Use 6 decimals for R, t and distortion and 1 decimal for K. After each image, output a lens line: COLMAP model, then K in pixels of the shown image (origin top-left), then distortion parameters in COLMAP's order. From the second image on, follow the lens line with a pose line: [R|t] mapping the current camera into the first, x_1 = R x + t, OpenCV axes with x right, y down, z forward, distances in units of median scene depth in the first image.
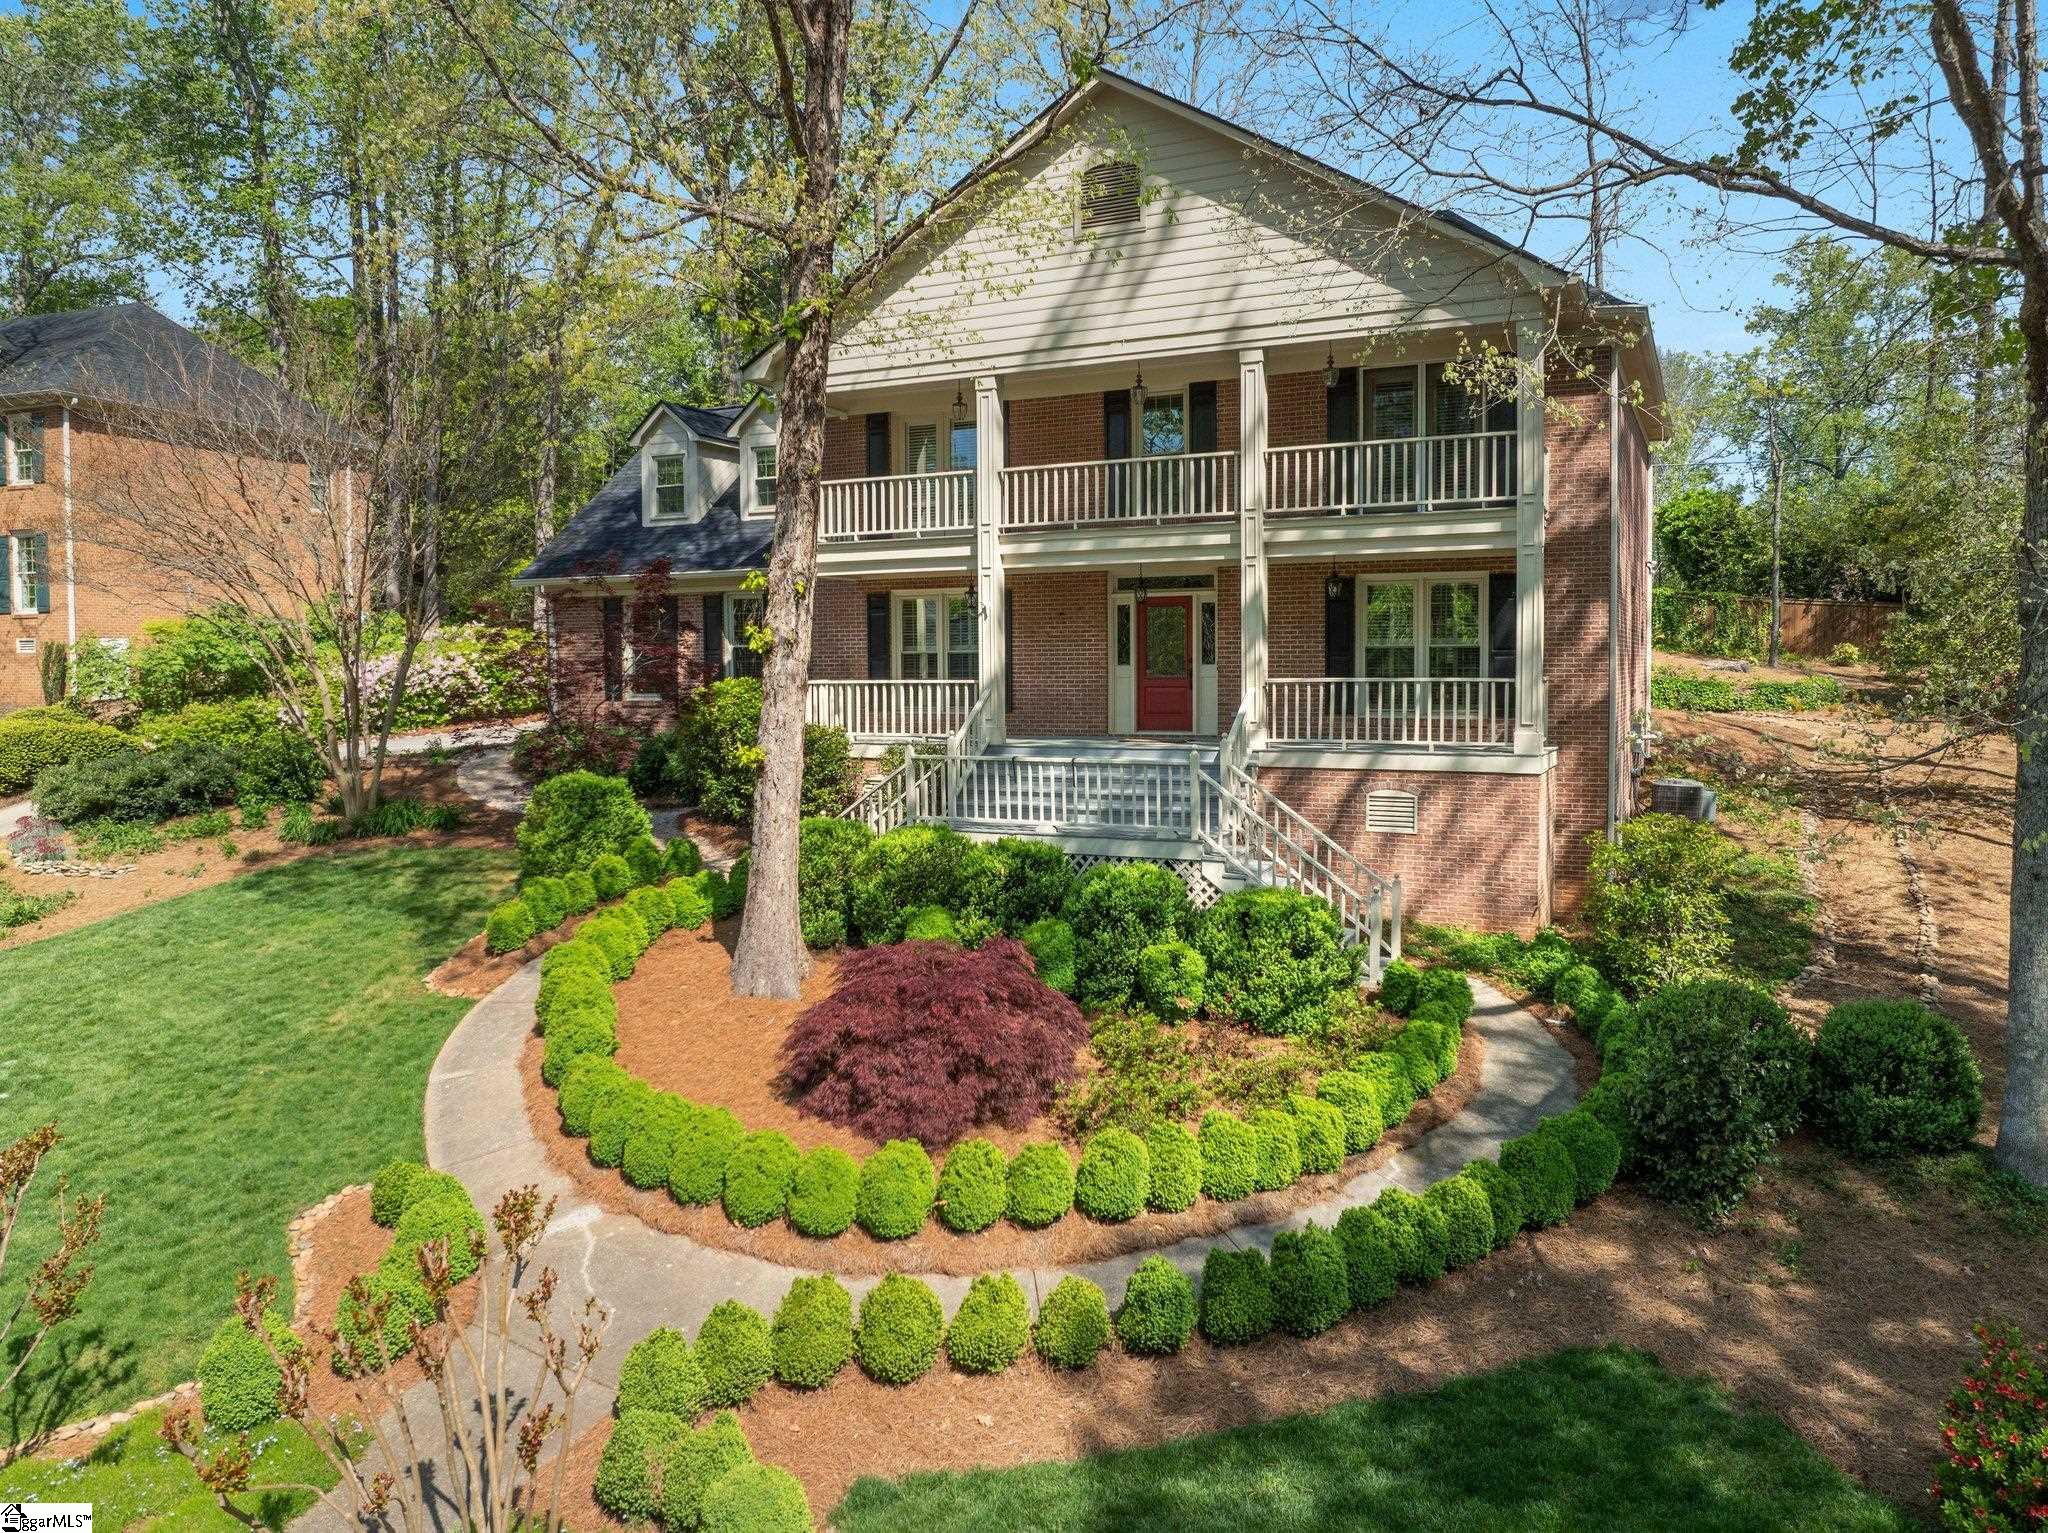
lens RADIAL K [[1602.4, 0, 1033.3], [0, 1602.4, 795.7], [0, 0, 1]] dist [-0.051232, -0.002897]
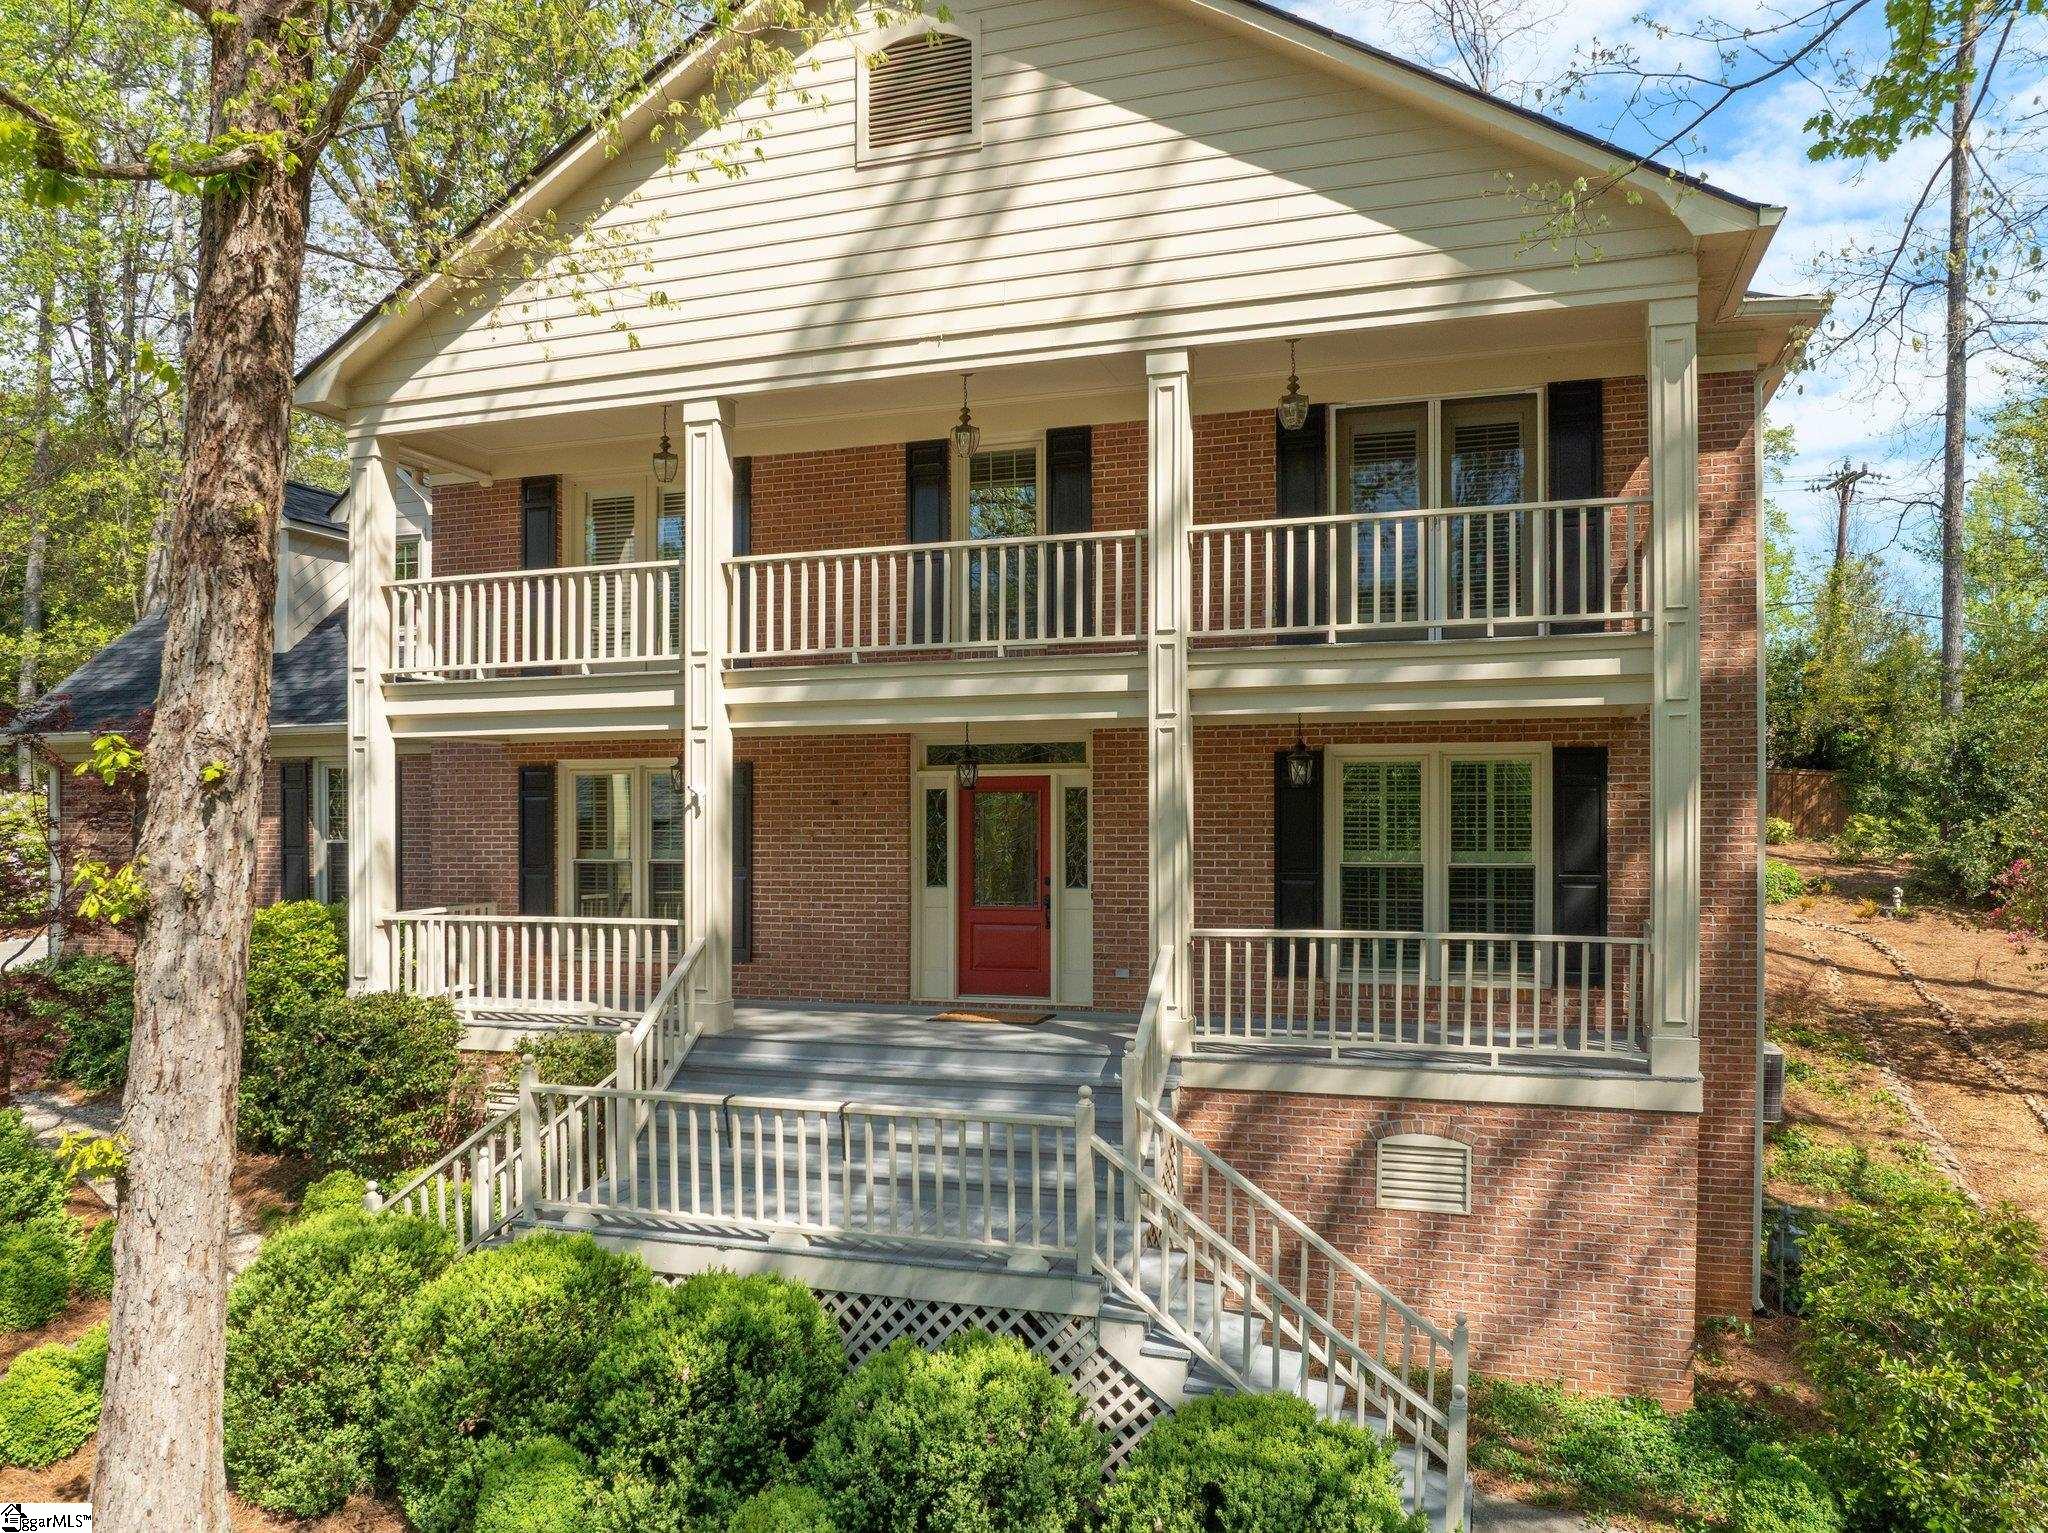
lens RADIAL K [[1602.4, 0, 1033.3], [0, 1602.4, 795.7], [0, 0, 1]] dist [-0.051232, -0.002897]
pose [[0.992484, 0.007031, 0.122172, 0.020060], [0.004364, 0.995680, -0.092751, -0.065965], [-0.122296, 0.092587, 0.988166, 0.431612]]
